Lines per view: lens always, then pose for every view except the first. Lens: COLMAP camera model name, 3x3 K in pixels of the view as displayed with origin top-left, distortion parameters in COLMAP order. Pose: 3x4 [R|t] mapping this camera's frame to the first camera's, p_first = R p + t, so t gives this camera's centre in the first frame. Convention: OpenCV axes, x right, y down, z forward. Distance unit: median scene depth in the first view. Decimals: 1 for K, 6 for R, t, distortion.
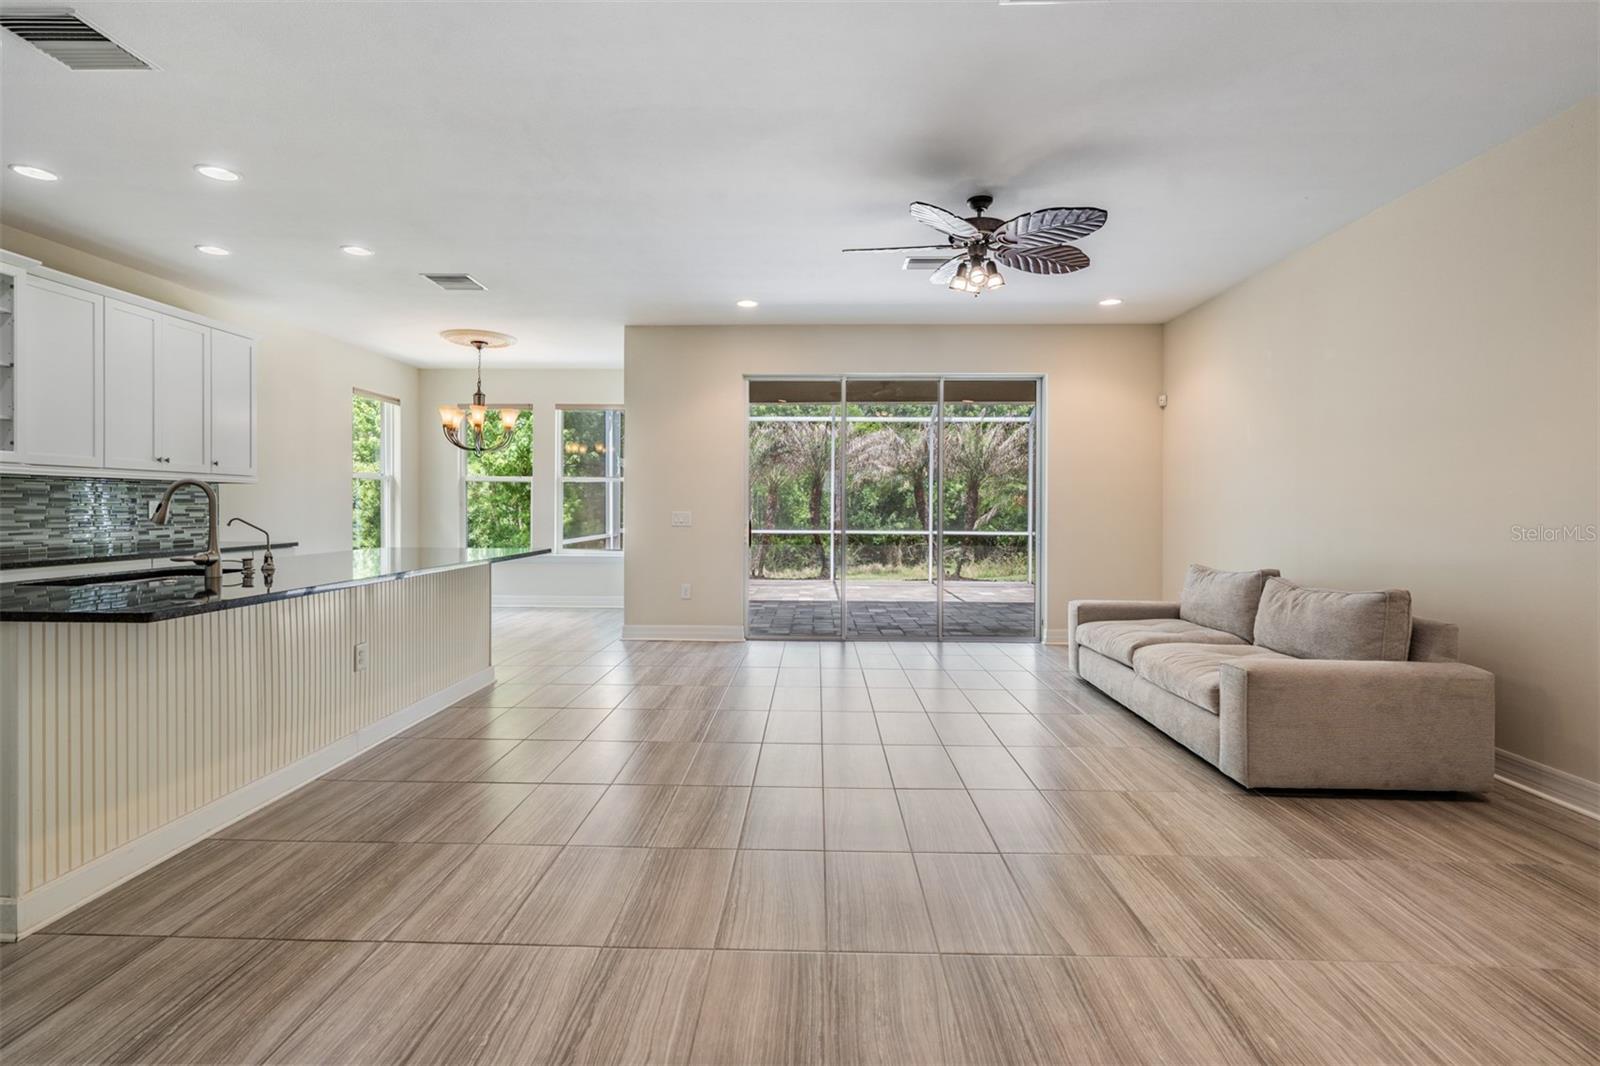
lens RADIAL K [[763.2, 0, 784.0], [0, 763.2, 509.3], [0, 0, 1]] dist [0.000595, 0.000128]
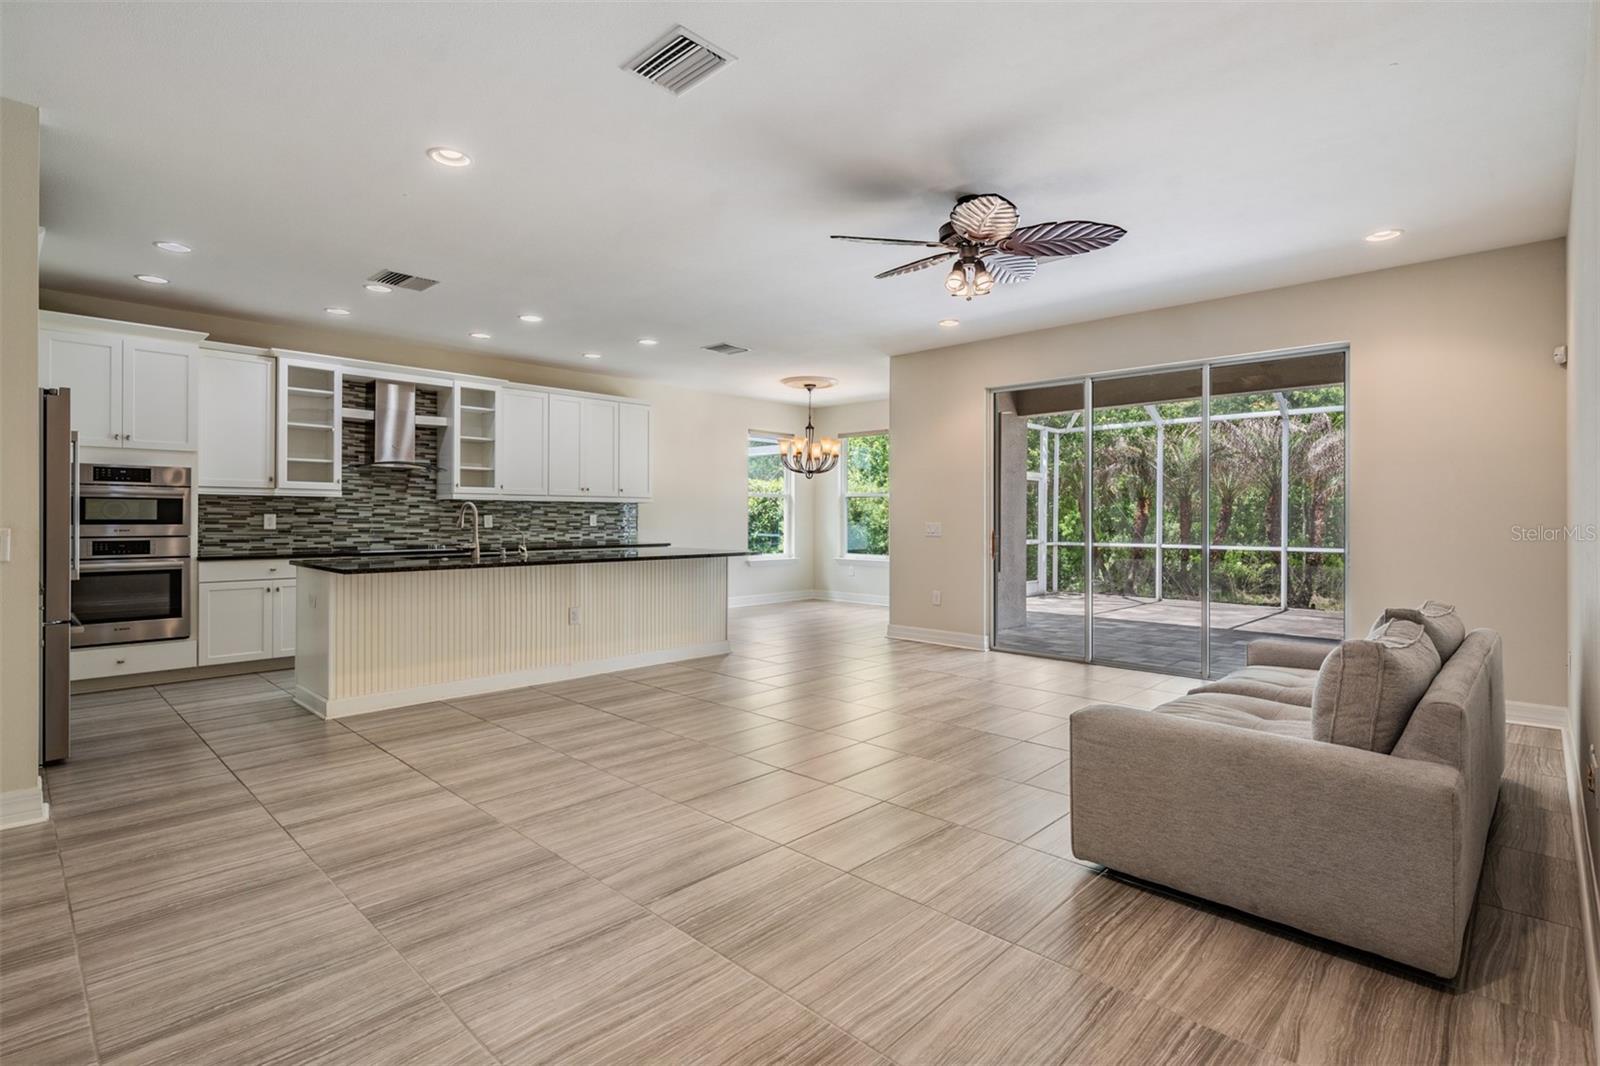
lens RADIAL K [[750.3, 0, 803.7], [0, 750.3, 517.9], [0, 0, 1]] dist [0.002523, 0.000497]
pose [[0.752558, -0.001350, -0.658525, 0.871729], [-0.001811, 0.999990, -0.004120, 0.001632], [0.658524, 0.004293, 0.752548, 0.183397]]
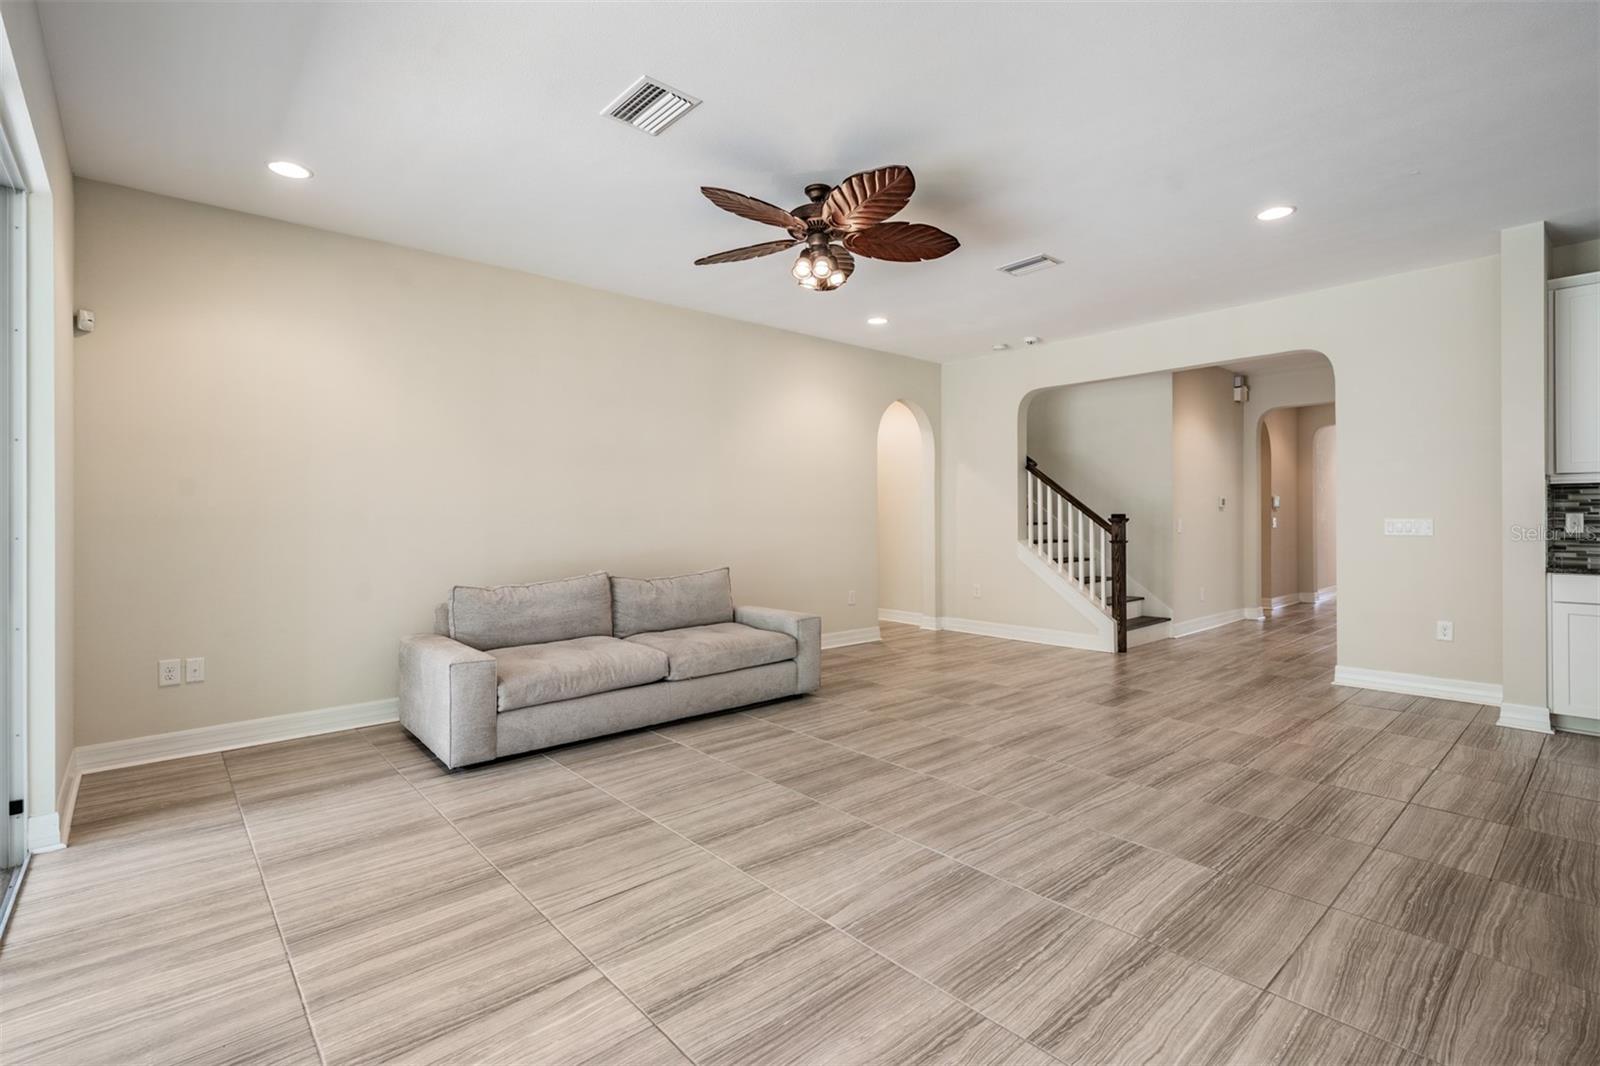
lens RADIAL K [[739.3, 0, 796.9], [0, 739.3, 518.0], [0, 0, 1]] dist [-0.000860, -0.000026]
pose [[-0.692996, -0.006684, 0.720910, -0.451481], [0.001240, 0.999944, 0.010464, -0.010548], [-0.720940, 0.008146, -0.692950, 1.981904]]
